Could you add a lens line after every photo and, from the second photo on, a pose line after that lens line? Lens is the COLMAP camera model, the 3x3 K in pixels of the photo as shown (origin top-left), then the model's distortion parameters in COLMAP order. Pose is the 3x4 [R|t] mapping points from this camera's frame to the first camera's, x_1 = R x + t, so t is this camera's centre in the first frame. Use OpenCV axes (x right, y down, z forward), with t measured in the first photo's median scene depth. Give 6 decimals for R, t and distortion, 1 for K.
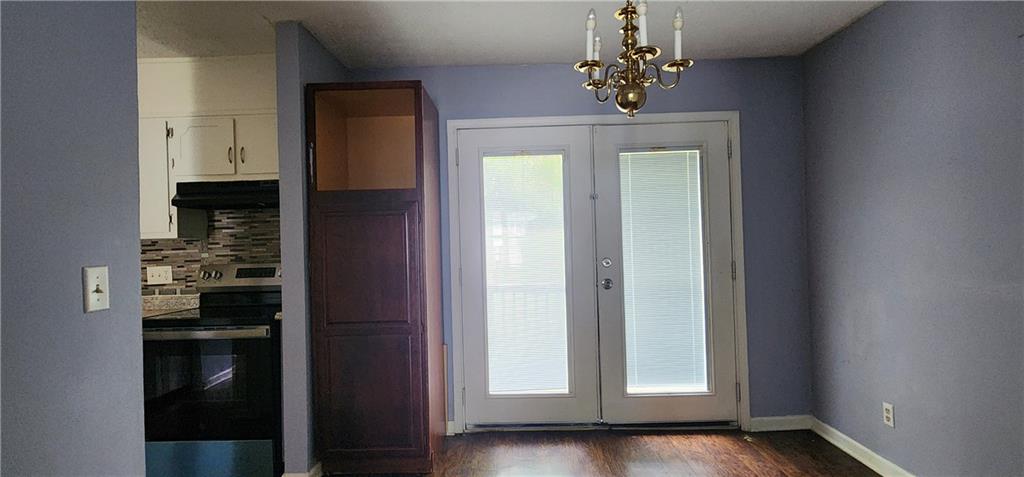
lens RADIAL K [[493.4, 0, 512.4], [0, 493.4, 245.7], [0, 0, 1]] dist [-0.002335, 0.002842]
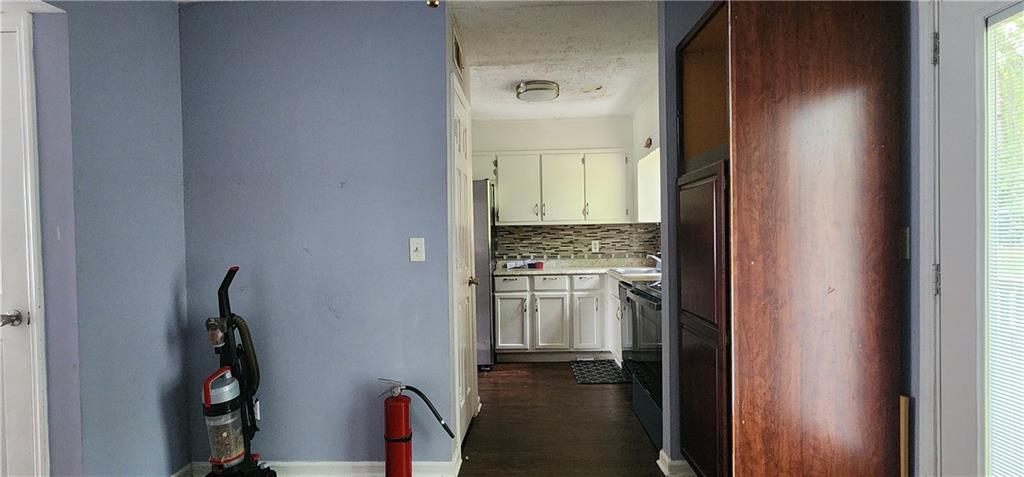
lens RADIAL K [[493.4, 0, 508.5], [0, 493.4, 244.8], [0, 0, 1]] dist [-0.002335, 0.002842]
pose [[-0.006811, 0.041527, -0.999114, 0.413966], [0.013875, 0.999045, 0.041429, -0.001532], [0.999881, -0.013580, -0.007381, 0.546303]]
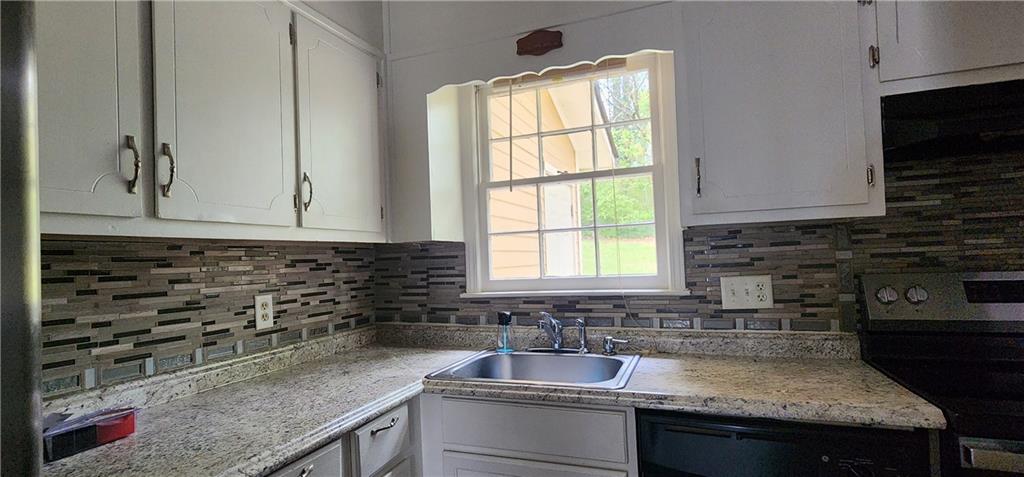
lens RADIAL K [[493.4, 0, 505.9], [0, 493.4, 243.7], [0, 0, 1]] dist [-0.002335, 0.002842]
pose [[0.939805, -0.017716, -0.341251, -0.781724], [0.010099, 0.999659, -0.024084, 0.016781], [0.341561, 0.019188, 0.939664, 0.405501]]
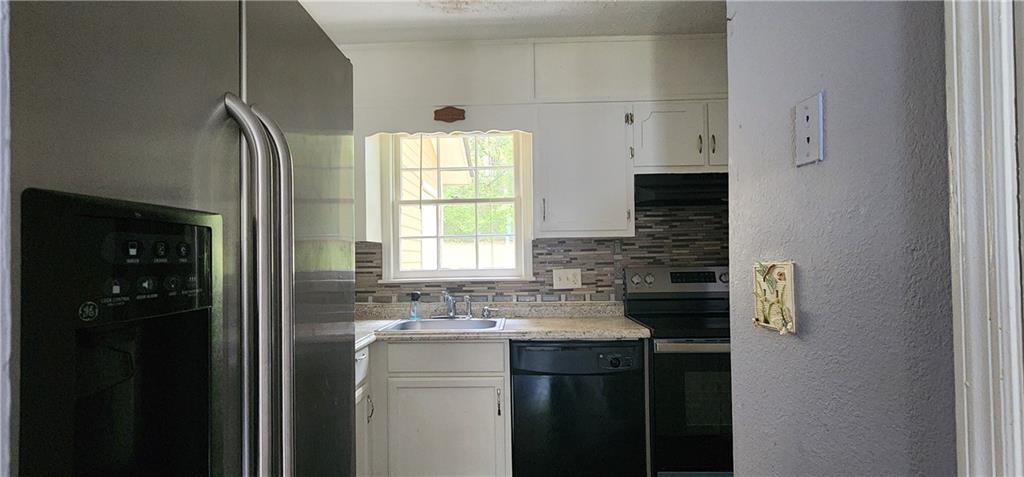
lens RADIAL K [[493.4, 0, 505.4], [0, 493.4, 239.2], [0, 0, 1]] dist [-0.002335, 0.002842]
pose [[0.999828, 0.011758, -0.014319, -0.819740], [-0.012295, 0.999201, -0.038020, 0.023359], [0.013860, 0.038189, 0.999174, 0.103456]]
